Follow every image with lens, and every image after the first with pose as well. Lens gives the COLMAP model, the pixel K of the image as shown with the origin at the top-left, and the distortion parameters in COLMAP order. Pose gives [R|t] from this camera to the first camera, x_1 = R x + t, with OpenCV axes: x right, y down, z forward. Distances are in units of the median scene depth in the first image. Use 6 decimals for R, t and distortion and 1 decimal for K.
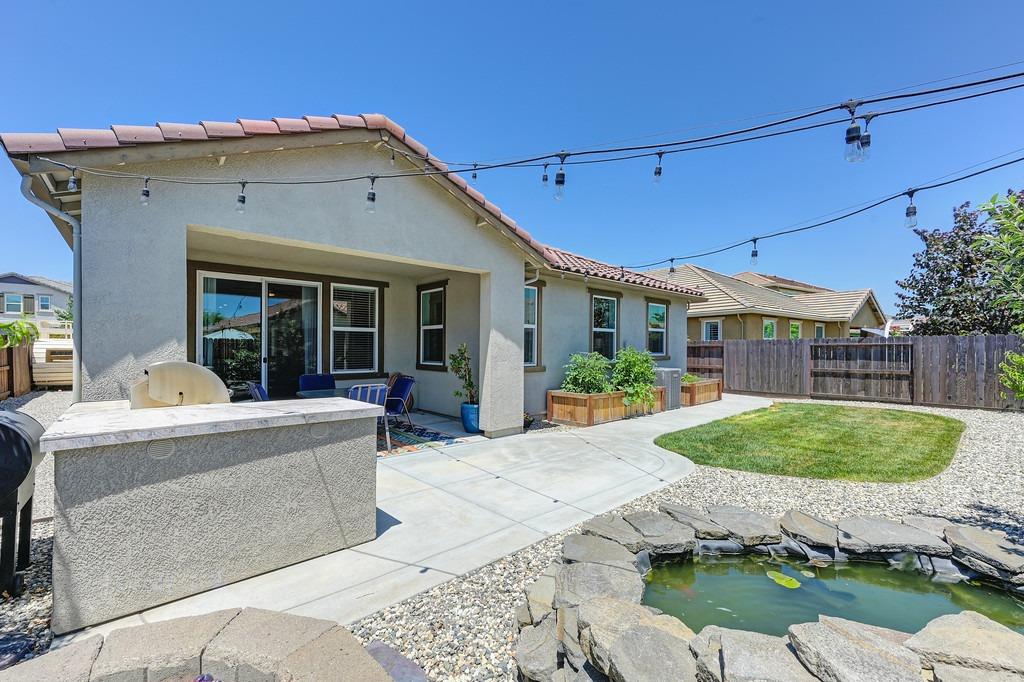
lens RADIAL K [[401.3, 0, 511.7], [0, 401.3, 345.7], [0, 0, 1]] dist [-0.001189, 0.000338]
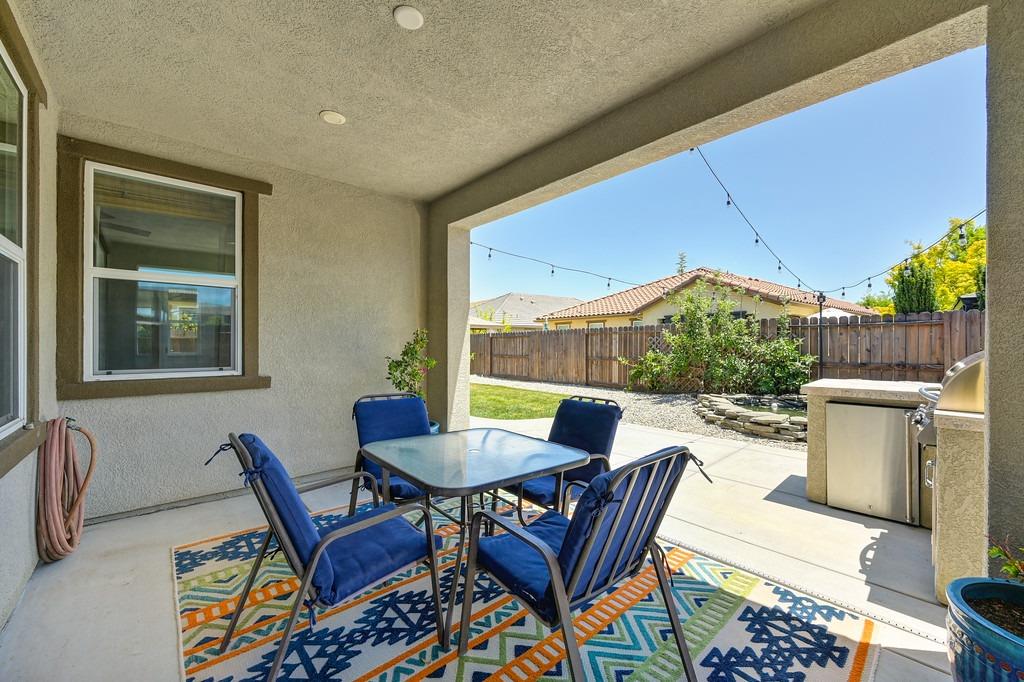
lens RADIAL K [[401.3, 0, 514.1], [0, 401.3, 344.6], [0, 0, 1]] dist [-0.001189, 0.000338]
pose [[0.005349, -0.003804, 0.999978, -0.497796], [-0.006691, 0.999970, 0.003840, 0.013165], [-0.999963, -0.006712, 0.005323, 0.608804]]
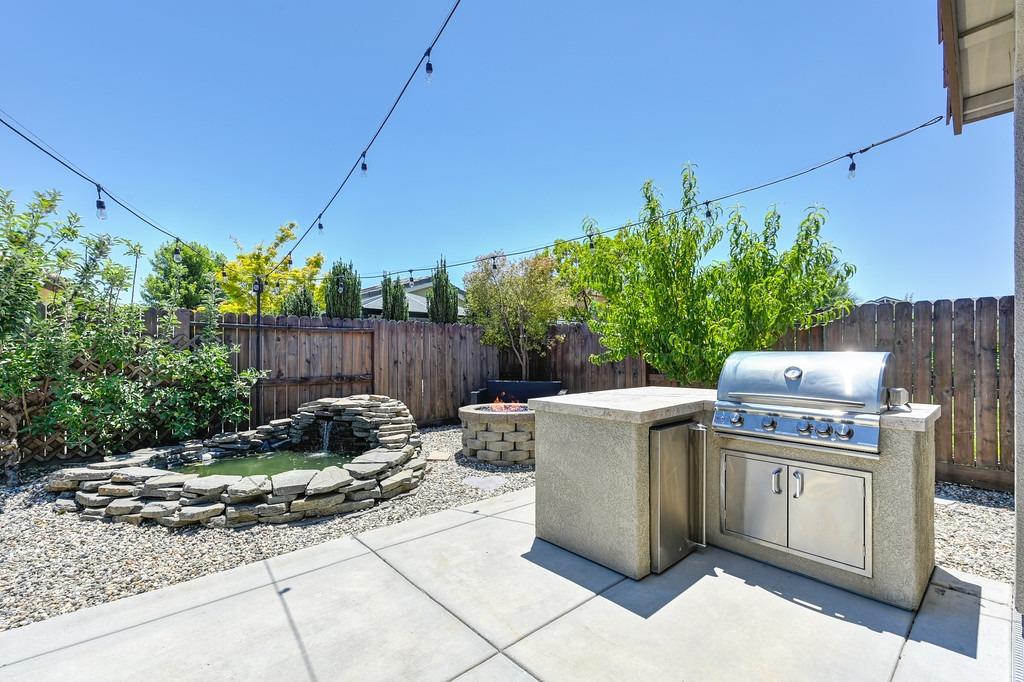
lens RADIAL K [[452.2, 0, 512.2], [0, 452.2, 345.5], [0, 0, 1]] dist [-0.001899, -0.000219]
pose [[-1.000000, -0.000377, 0.000720, -0.084380], [-0.000398, 0.999585, -0.028809, 0.017954], [-0.000709, -0.028809, -0.999585, 0.622073]]
